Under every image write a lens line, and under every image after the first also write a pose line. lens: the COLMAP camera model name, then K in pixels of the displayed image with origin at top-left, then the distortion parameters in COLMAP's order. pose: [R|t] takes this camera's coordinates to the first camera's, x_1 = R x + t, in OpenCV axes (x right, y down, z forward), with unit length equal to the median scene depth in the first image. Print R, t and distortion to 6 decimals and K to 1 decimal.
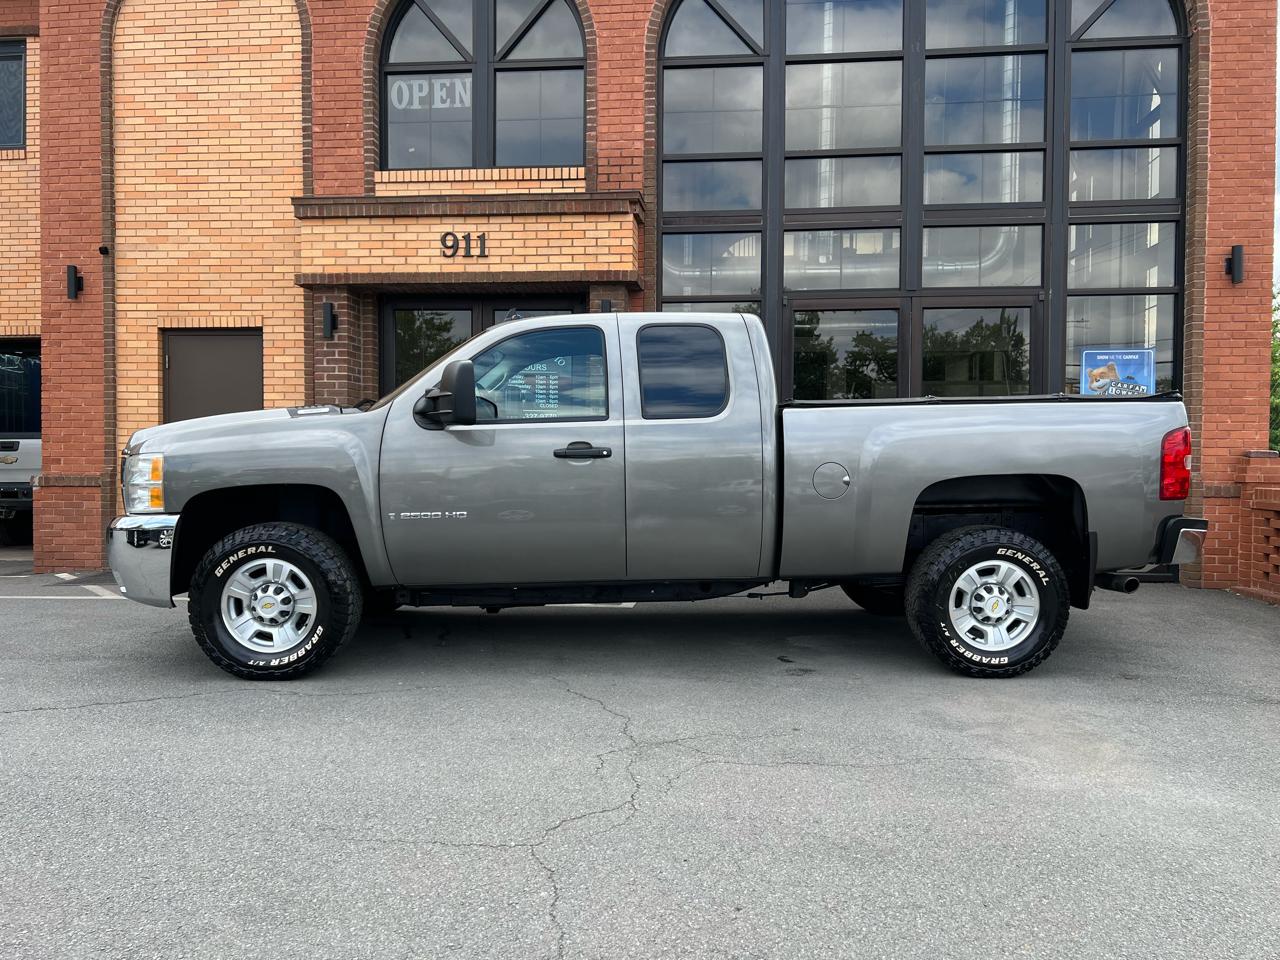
lens RADIAL K [[961.0, 0, 641.8], [0, 961.0, 482.1], [0, 0, 1]] dist [0.058910, -0.066811]
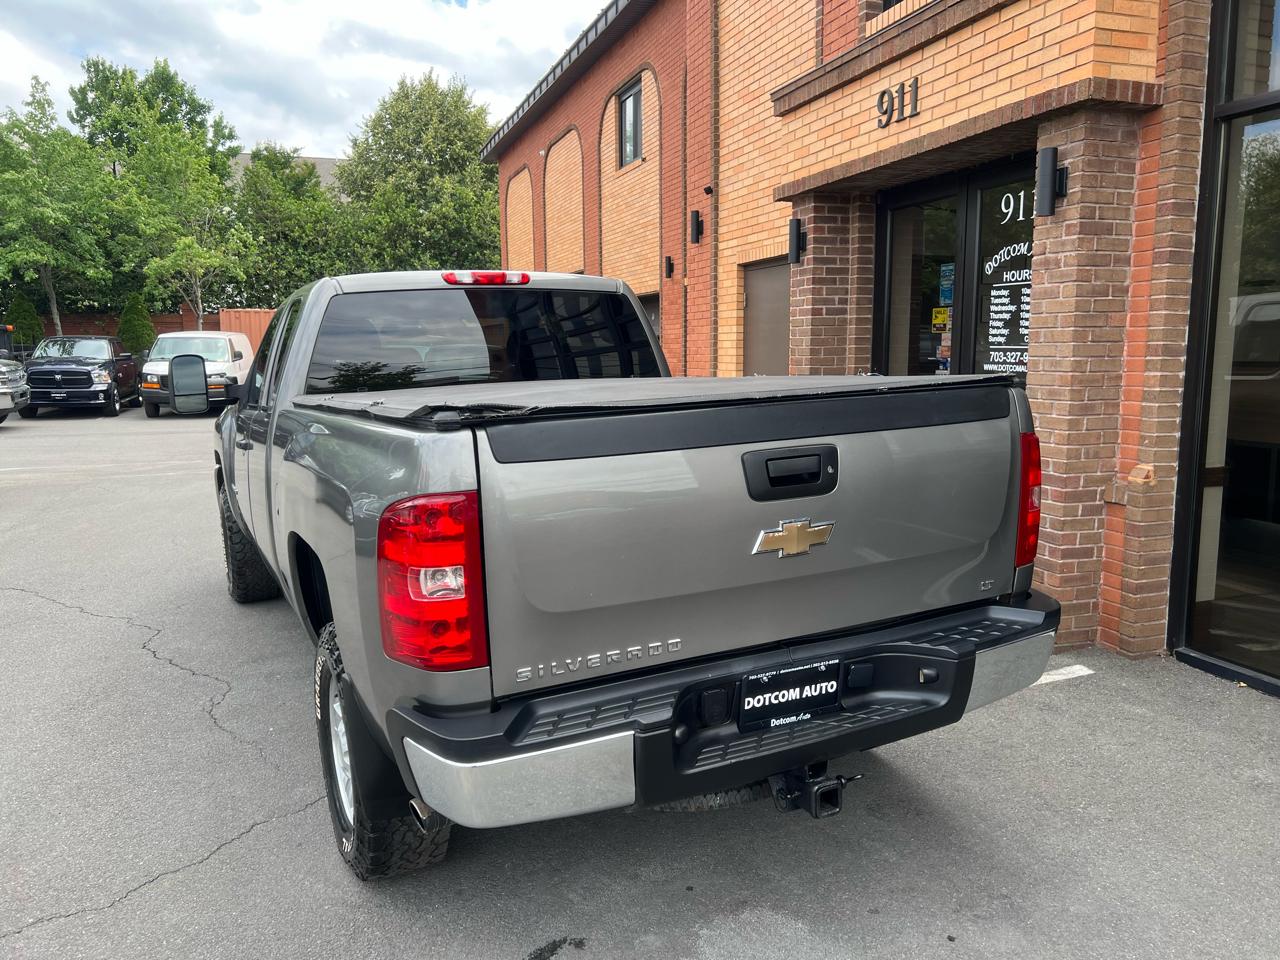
lens RADIAL K [[962.4, 0, 636.5], [0, 962.4, 484.3], [0, 0, 1]] dist [0.038372, -0.036805]
pose [[0.424669, 0.115306, -0.897976, 0.362908], [-0.003020, 0.992031, 0.125955, -0.066888], [0.905344, -0.050777, 0.421633, 0.529297]]
